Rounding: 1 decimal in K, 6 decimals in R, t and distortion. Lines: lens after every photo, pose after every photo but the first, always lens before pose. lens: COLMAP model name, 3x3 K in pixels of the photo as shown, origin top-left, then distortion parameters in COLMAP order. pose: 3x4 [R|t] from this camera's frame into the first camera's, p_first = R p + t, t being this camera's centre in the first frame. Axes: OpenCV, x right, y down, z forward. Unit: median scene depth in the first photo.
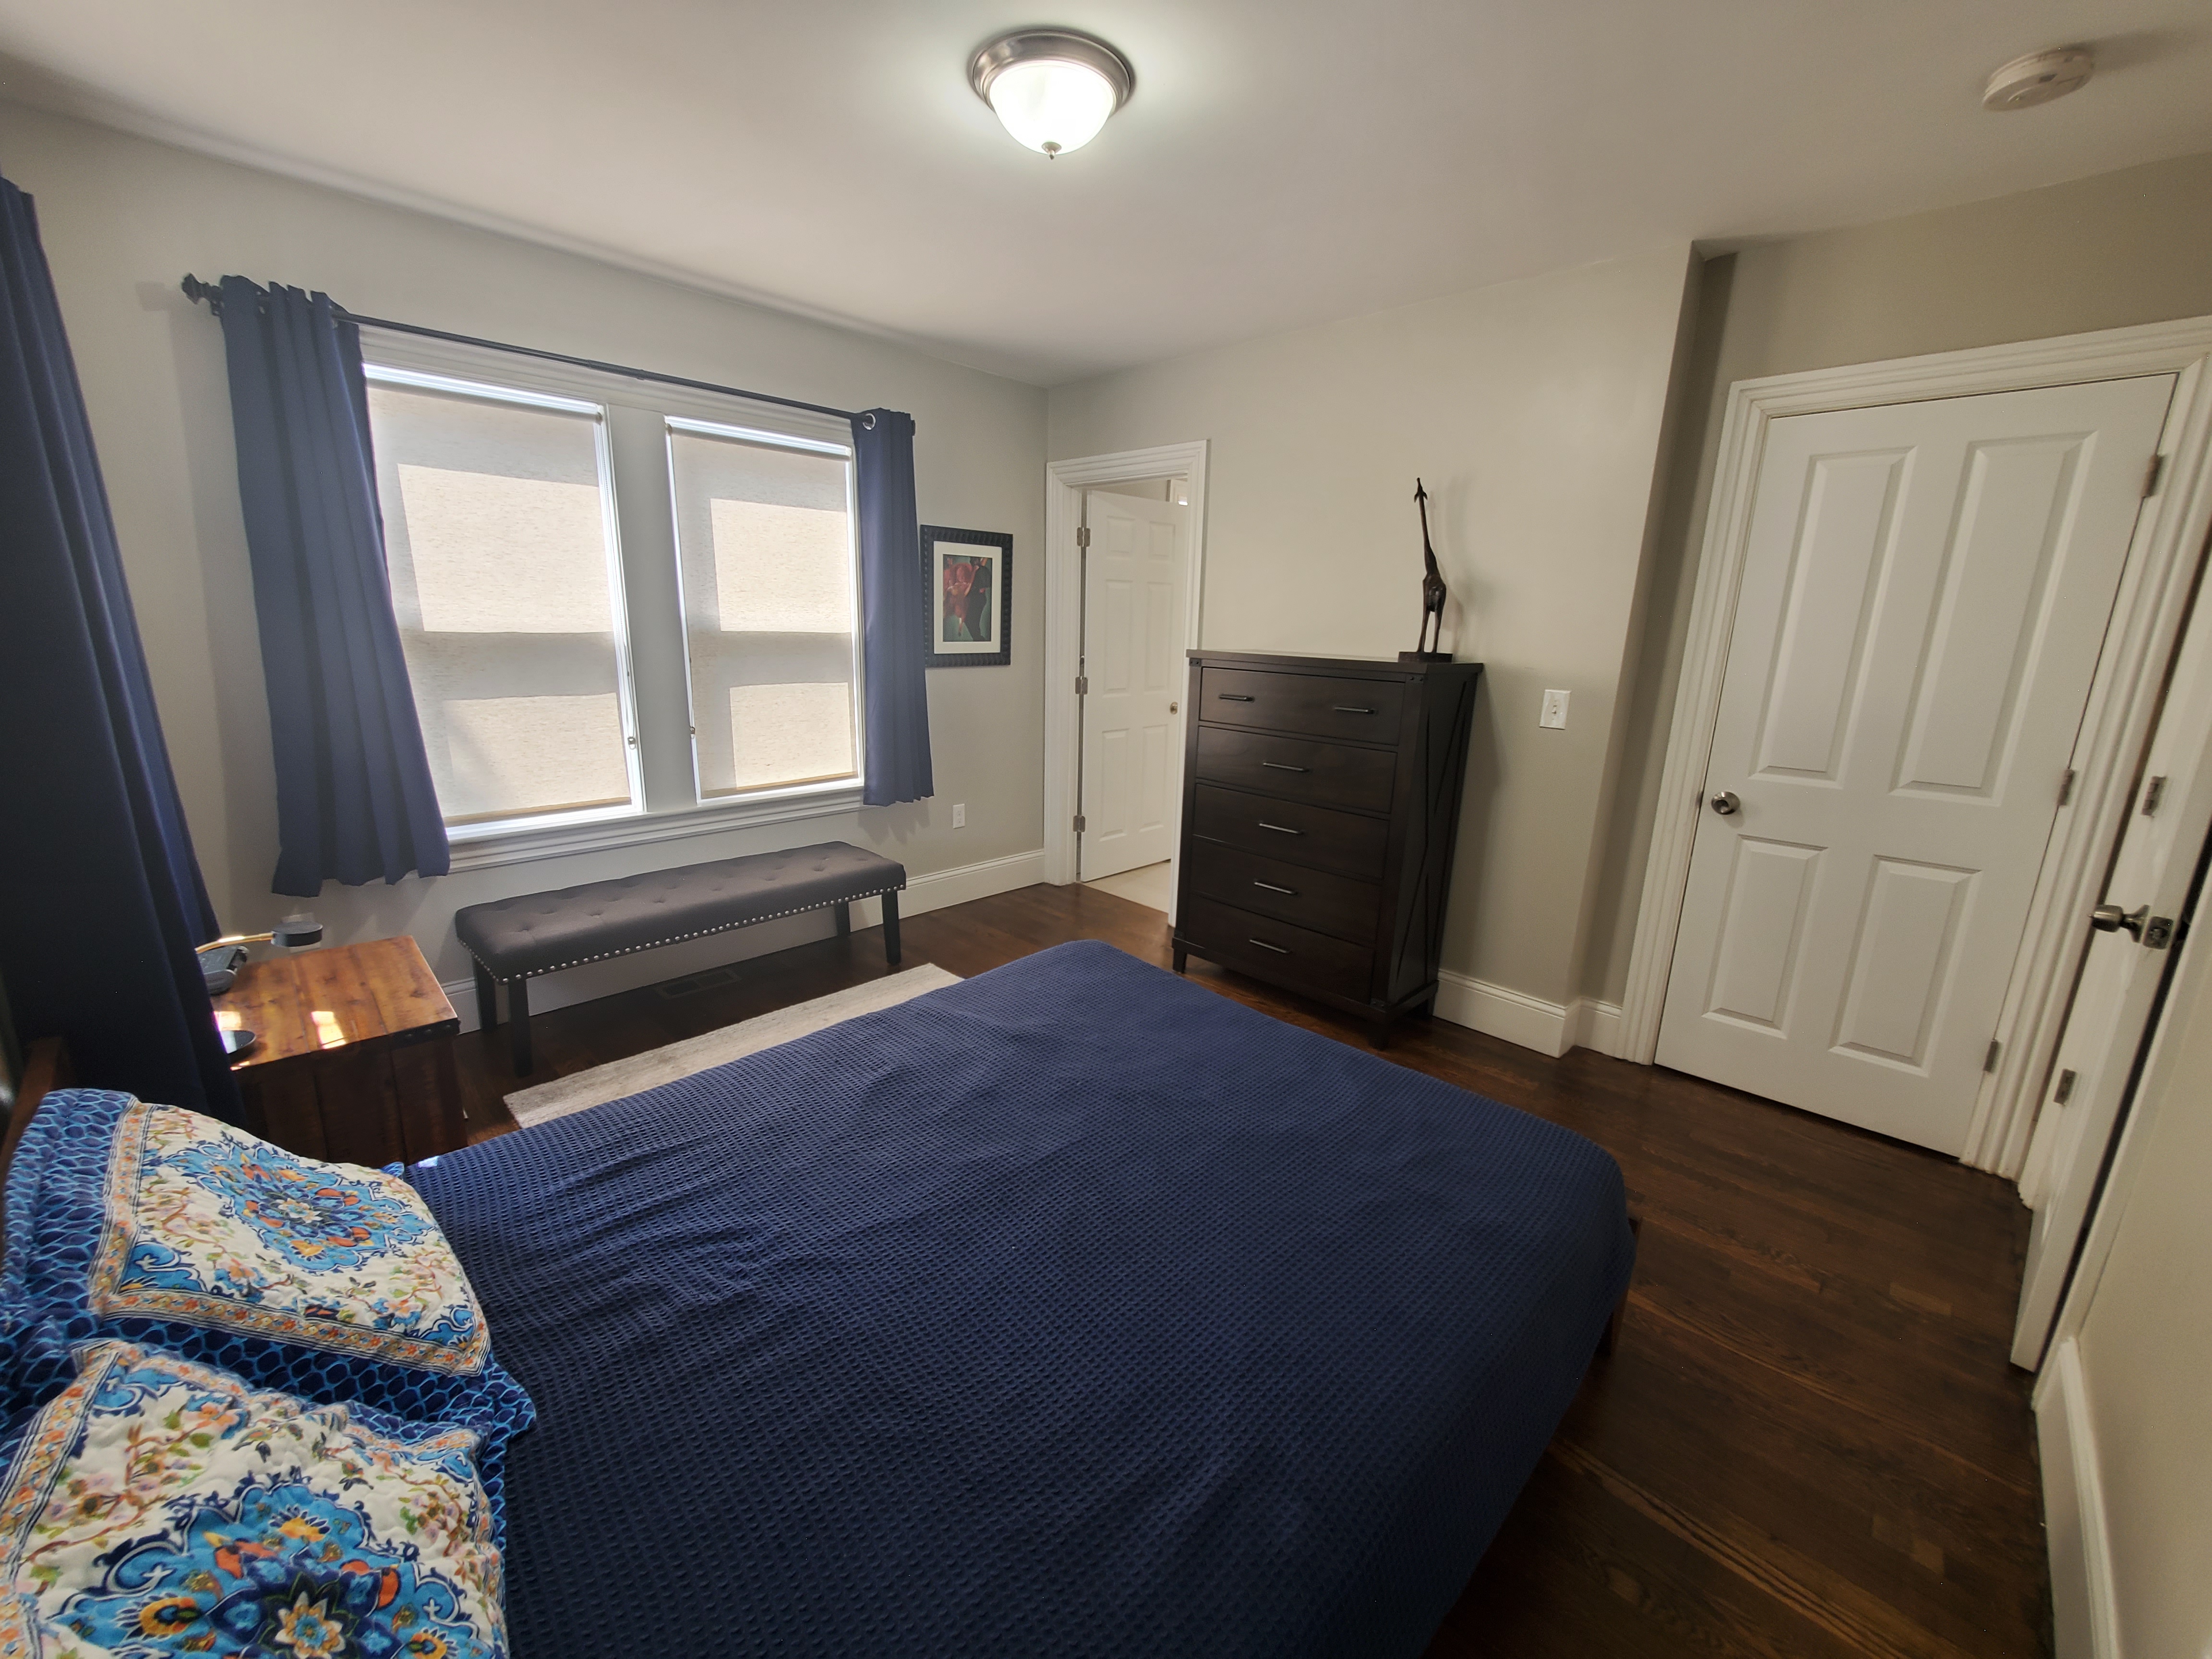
lens RADIAL K [[879.6, 0, 1093.8], [0, 879.6, 827.5], [0, 0, 1]] dist [-0.000895, -0.000332]
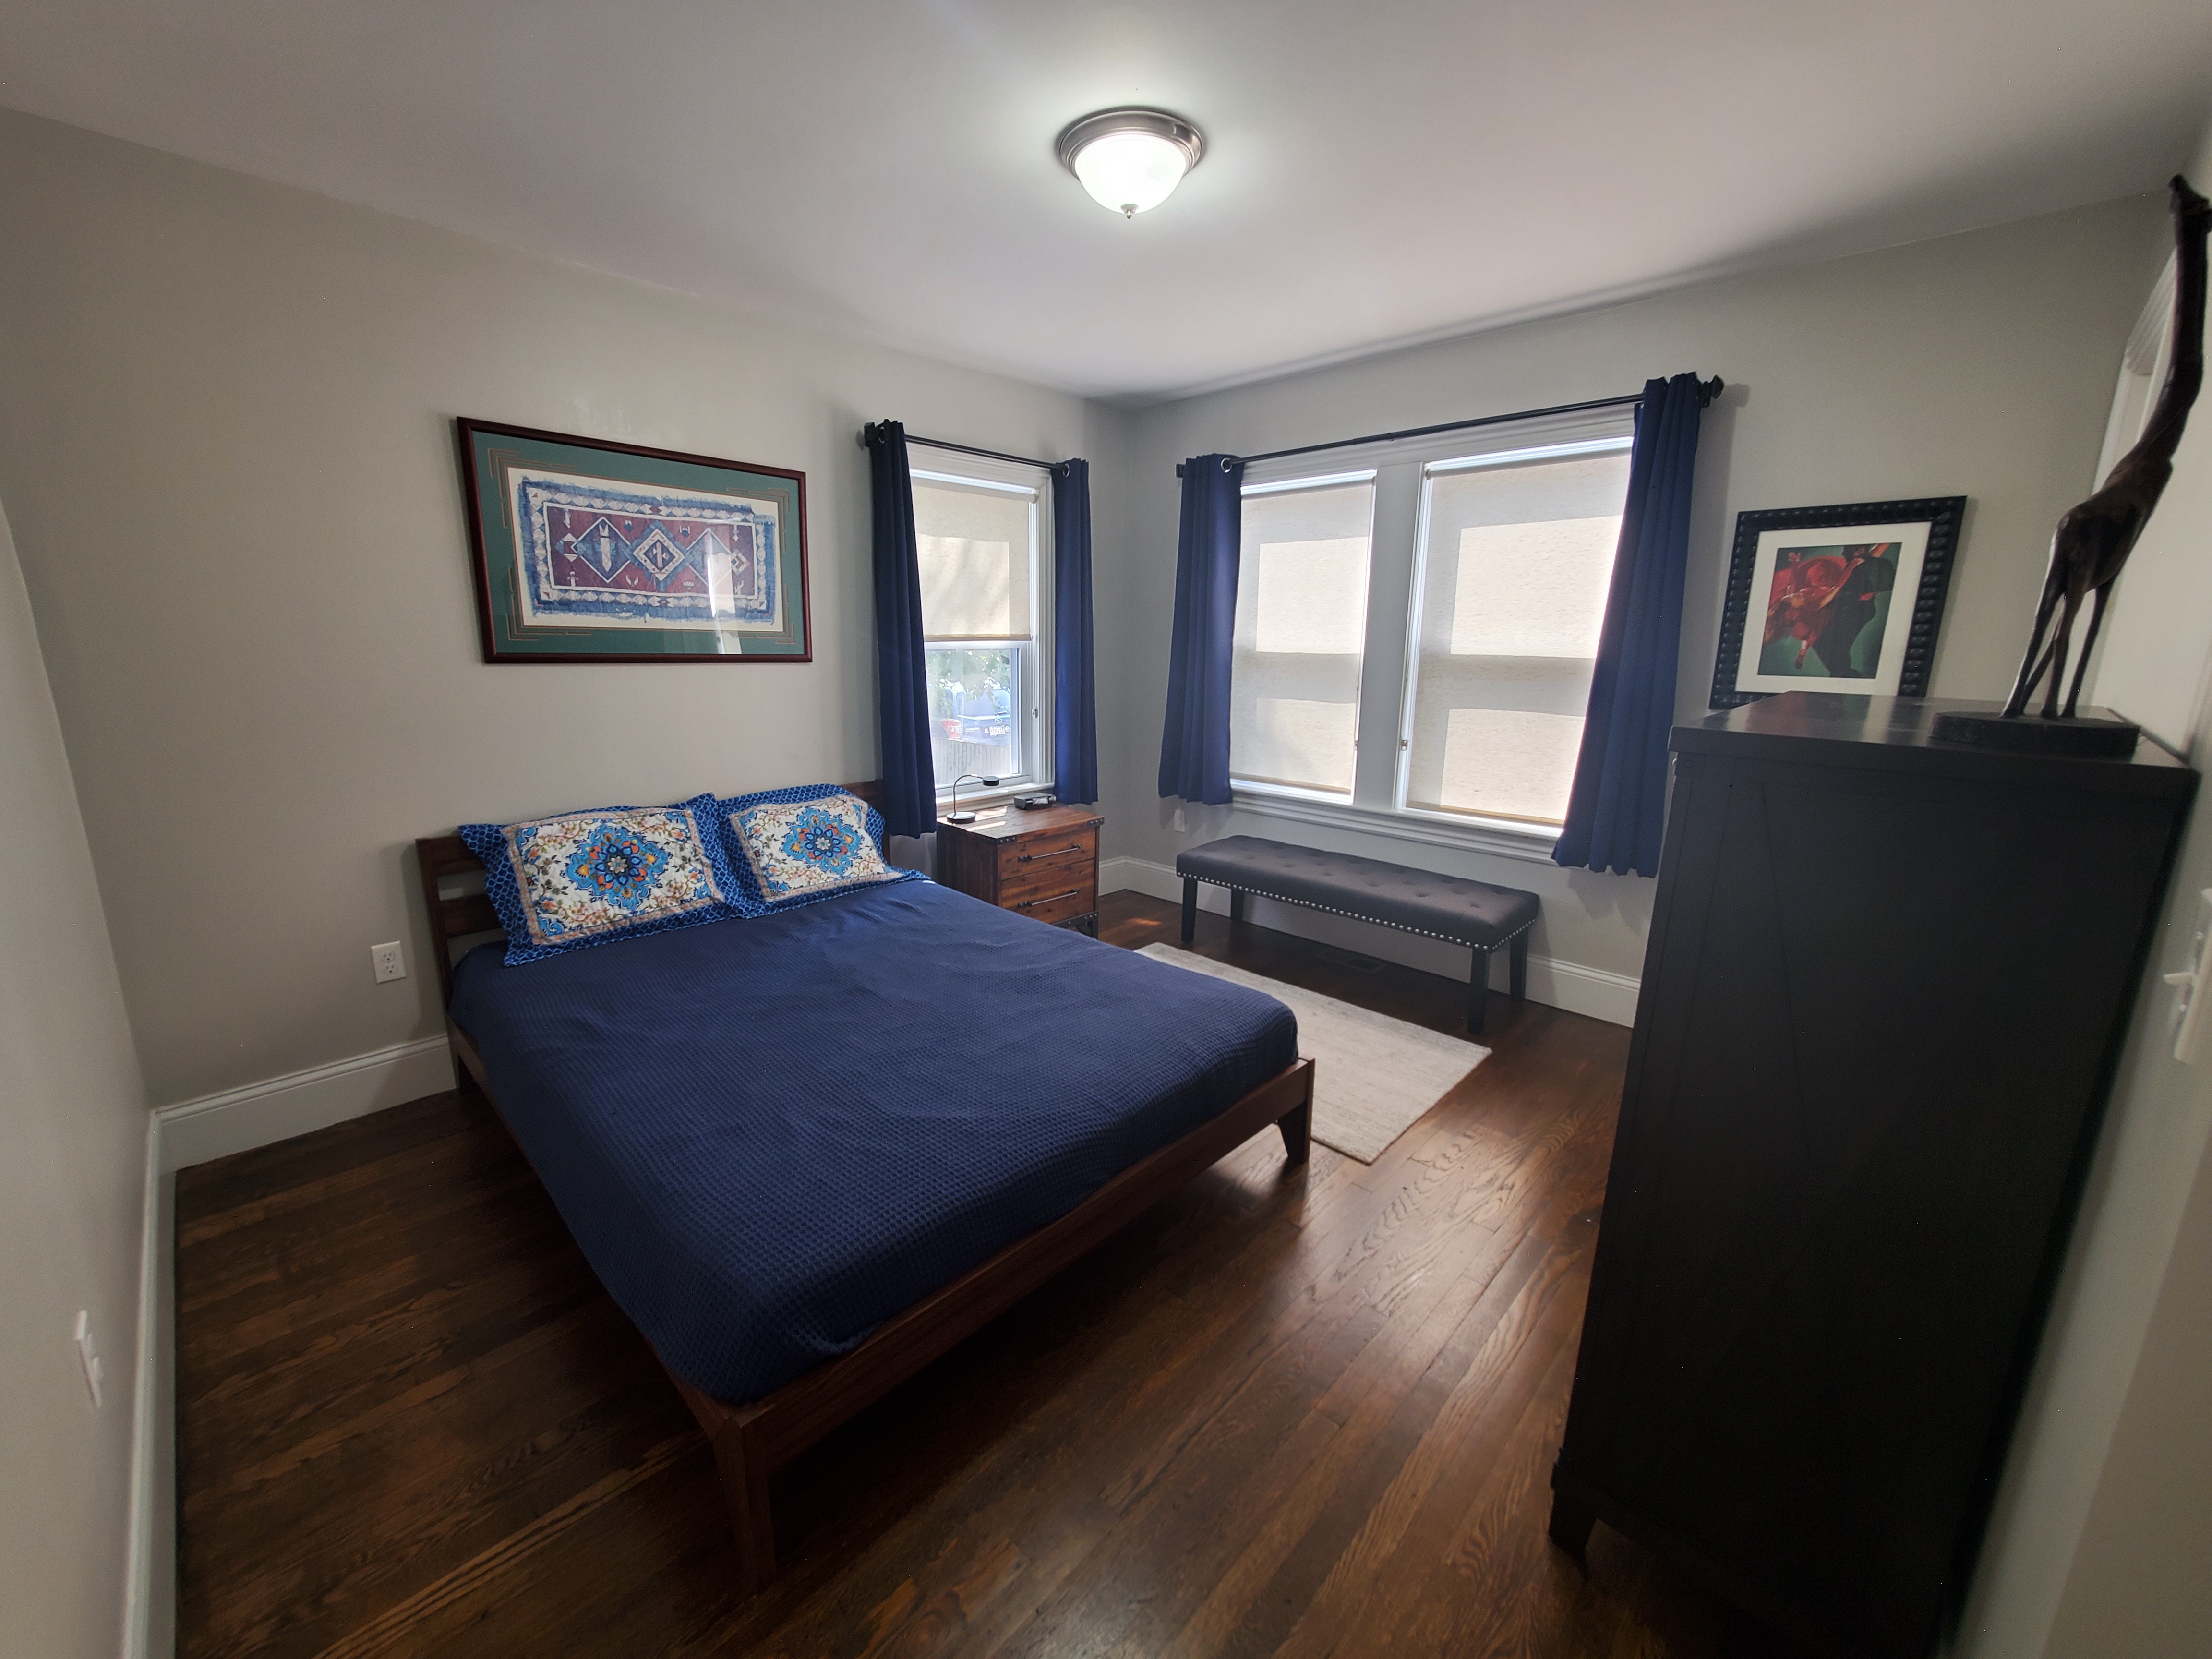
lens RADIAL K [[879.6, 0, 1093.8], [0, 879.6, 827.5], [0, 0, 1]] dist [-0.000895, -0.000332]
pose [[-0.000060, 0.194064, -0.980989, 0.675578], [-0.239053, 0.952544, 0.188452, -0.129288], [0.971006, 0.234520, 0.046334, 0.617609]]
